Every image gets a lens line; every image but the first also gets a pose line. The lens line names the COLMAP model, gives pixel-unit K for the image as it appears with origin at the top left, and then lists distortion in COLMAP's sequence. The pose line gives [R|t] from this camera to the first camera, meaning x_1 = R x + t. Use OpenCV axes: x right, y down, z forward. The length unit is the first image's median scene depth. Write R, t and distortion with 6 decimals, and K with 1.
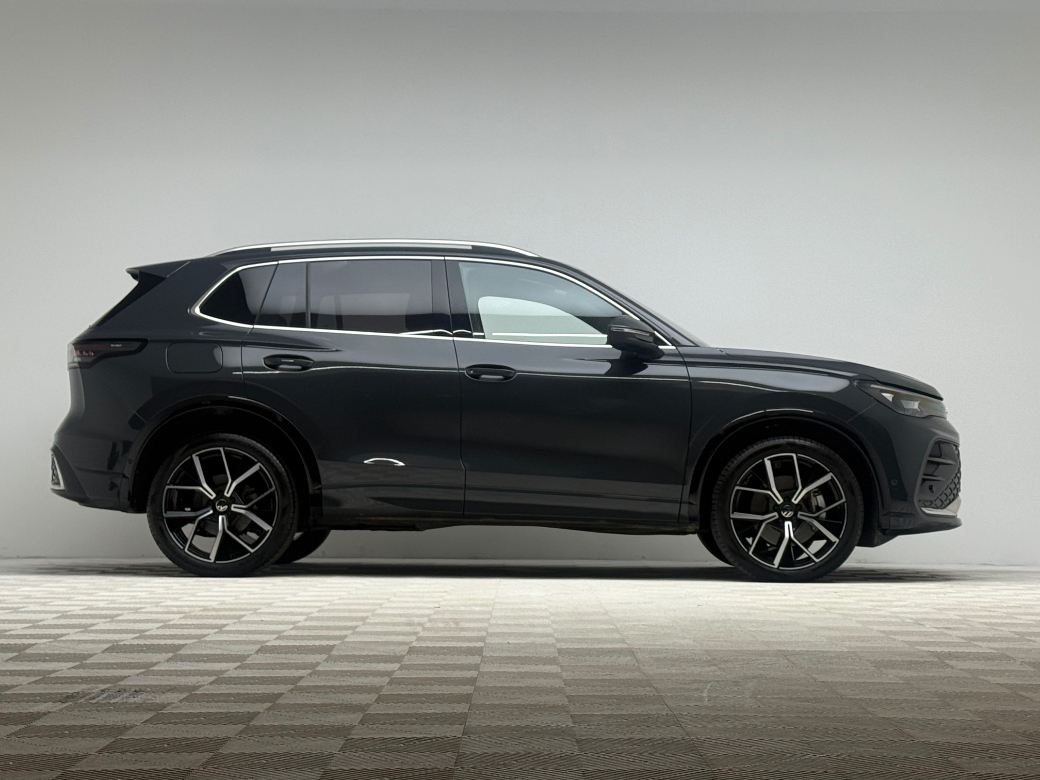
lens RADIAL K [[2058.2, 0, 513.9], [0, 2058.2, 392.6], [0, 0, 1]] dist [0.125559, 0.000000]
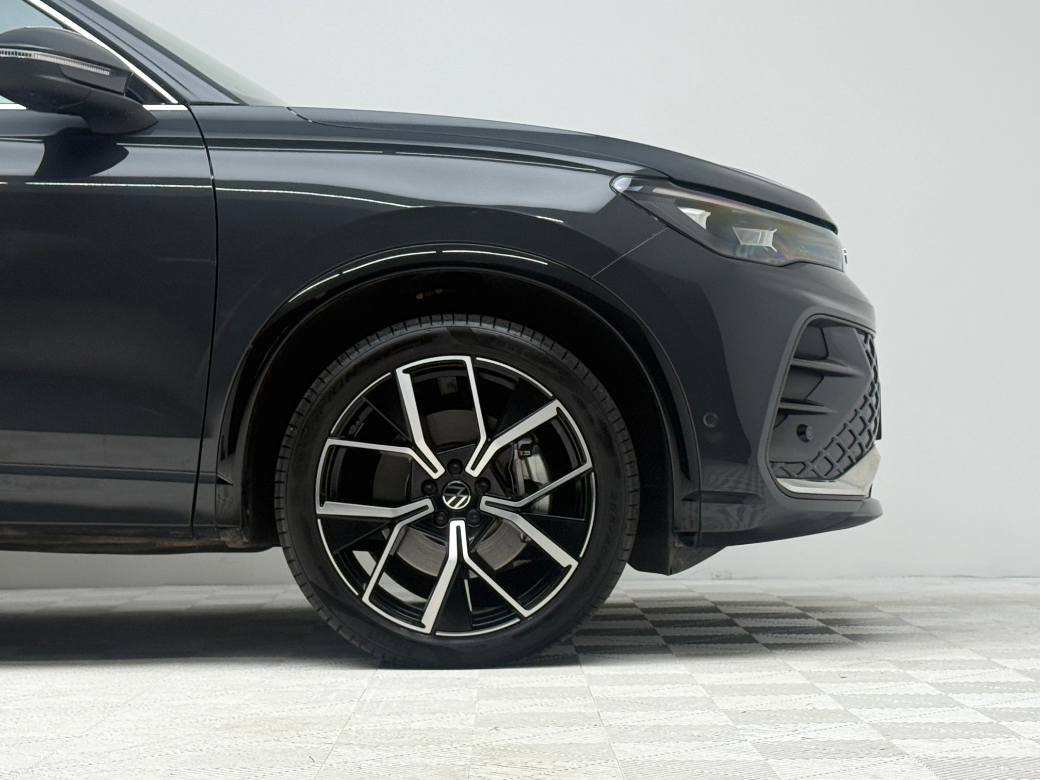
lens RADIAL K [[2274.6, 0, 521.2], [0, 2274.6, 388.5], [0, 0, 1]] dist [0.174326, 0.000000]
pose [[0.999654, -0.020982, 0.015880, 0.138535], [0.020618, 0.999529, 0.022739, 0.025834], [-0.016349, -0.022404, 0.999615, 0.541610]]
